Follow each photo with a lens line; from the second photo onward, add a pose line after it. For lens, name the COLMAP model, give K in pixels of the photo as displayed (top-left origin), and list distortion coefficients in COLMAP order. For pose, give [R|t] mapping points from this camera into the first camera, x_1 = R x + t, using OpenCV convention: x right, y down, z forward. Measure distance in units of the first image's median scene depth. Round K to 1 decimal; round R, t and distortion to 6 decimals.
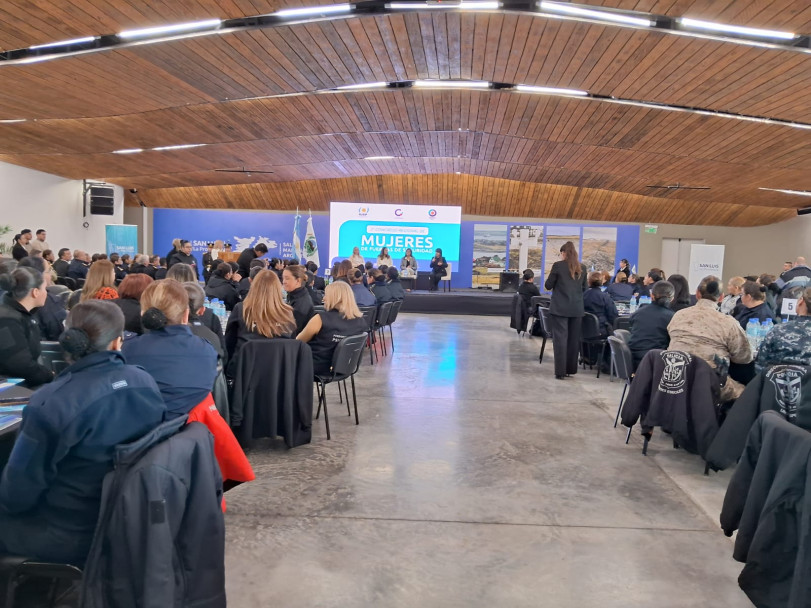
lens RADIAL K [[632.0, 0, 403.3], [0, 632.0, 305.3], [0, 0, 1]] dist [0.127539, -0.235395]
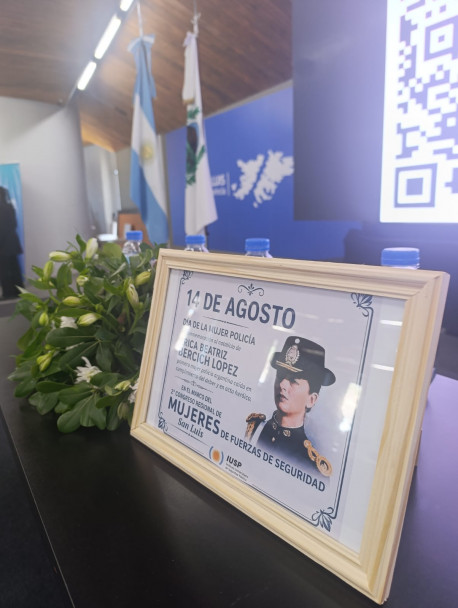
lens RADIAL K [[429.2, 0, 229.0], [0, 429.2, 304.0], [0, 0, 1]] dist [0.050124, -0.106134]
pose [[0.571564, 0.121913, -0.811451, 0.021253], [0.003030, 0.988581, 0.150660, -0.051772], [0.820552, -0.088570, 0.564668, 0.865223]]
